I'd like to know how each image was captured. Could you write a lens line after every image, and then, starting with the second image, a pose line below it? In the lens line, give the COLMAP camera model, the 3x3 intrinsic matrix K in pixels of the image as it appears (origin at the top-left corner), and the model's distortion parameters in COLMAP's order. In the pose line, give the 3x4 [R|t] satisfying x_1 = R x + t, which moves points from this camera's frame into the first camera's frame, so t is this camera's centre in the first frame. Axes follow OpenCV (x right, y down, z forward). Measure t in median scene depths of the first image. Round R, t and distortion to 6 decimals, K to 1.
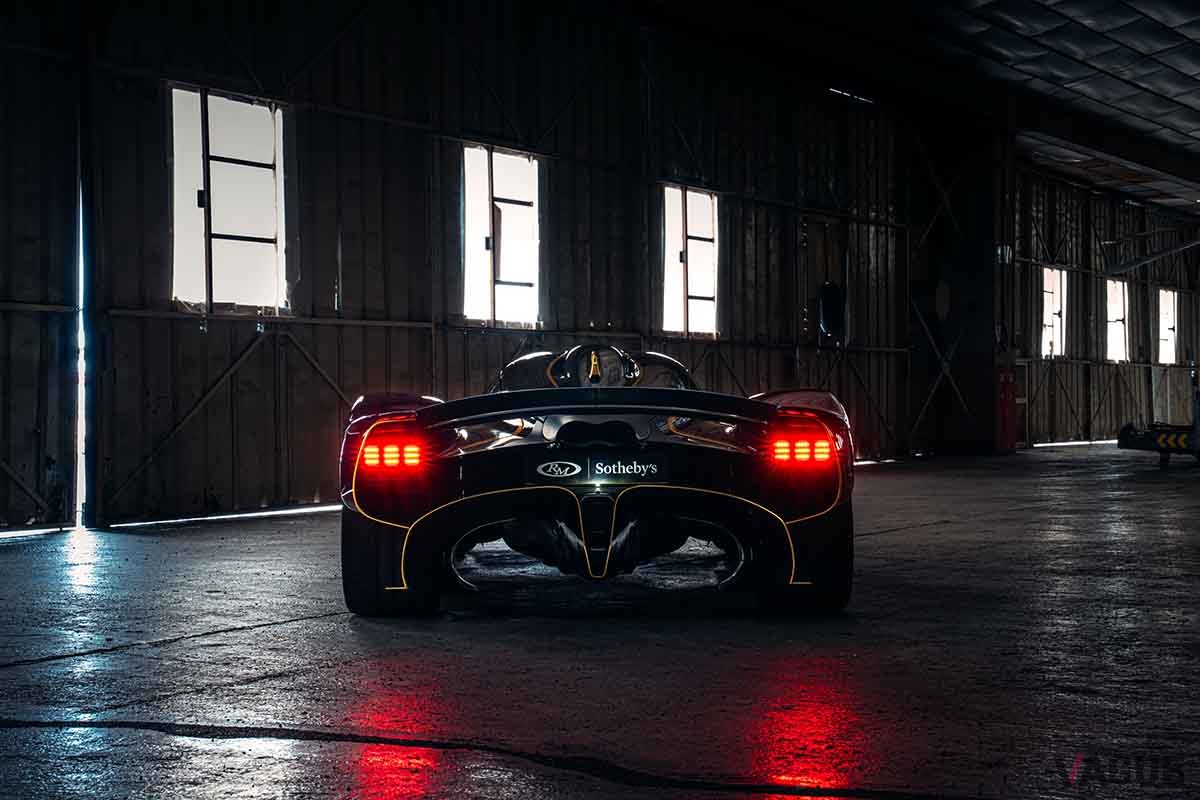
lens RADIAL K [[1961.3, 0, 599.9], [0, 1961.3, 401.2], [0, 0, 1]] dist [-0.049406, 0.000000]
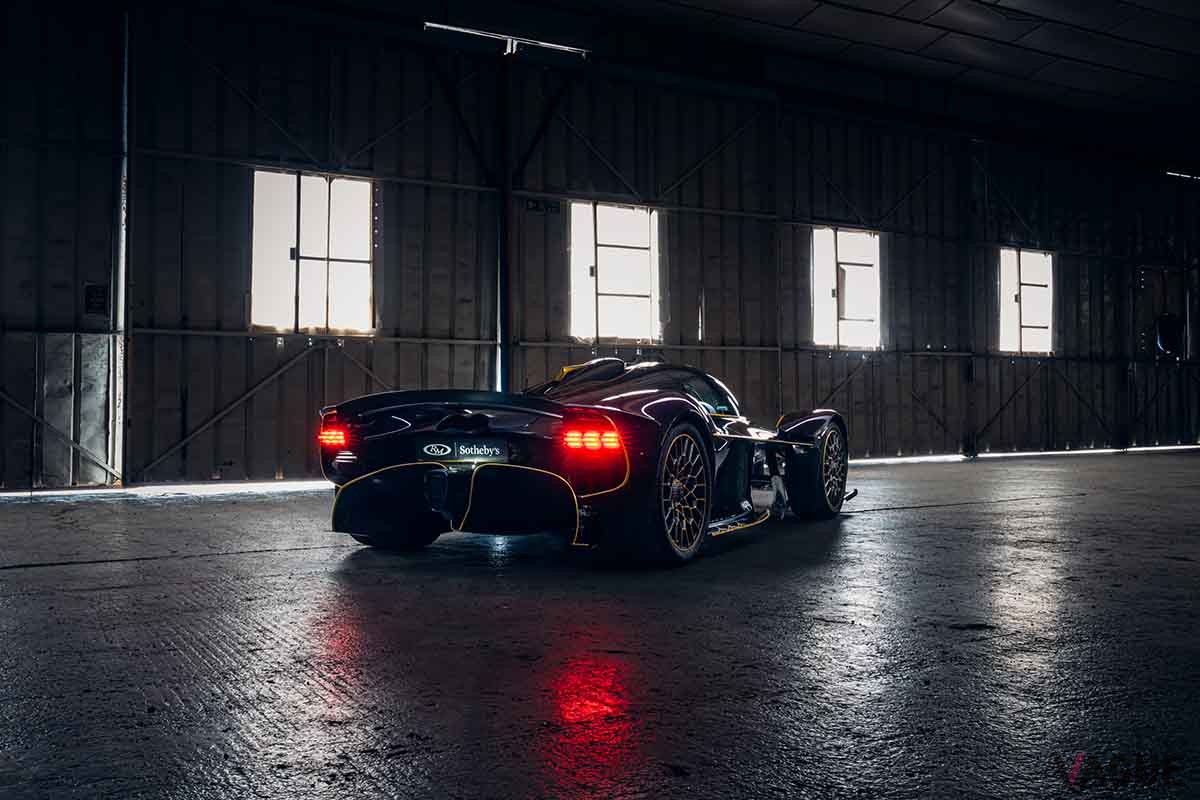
lens RADIAL K [[915.7, 0, 599.9], [0, 915.7, 400.1], [0, 0, 1]] dist [-0.024583, 0.003138]
pose [[0.831022, 0.003991, -0.556225, 0.184643], [-0.002836, 0.999992, 0.002938, -0.001296], [0.556232, -0.000864, 0.831026, 0.334969]]
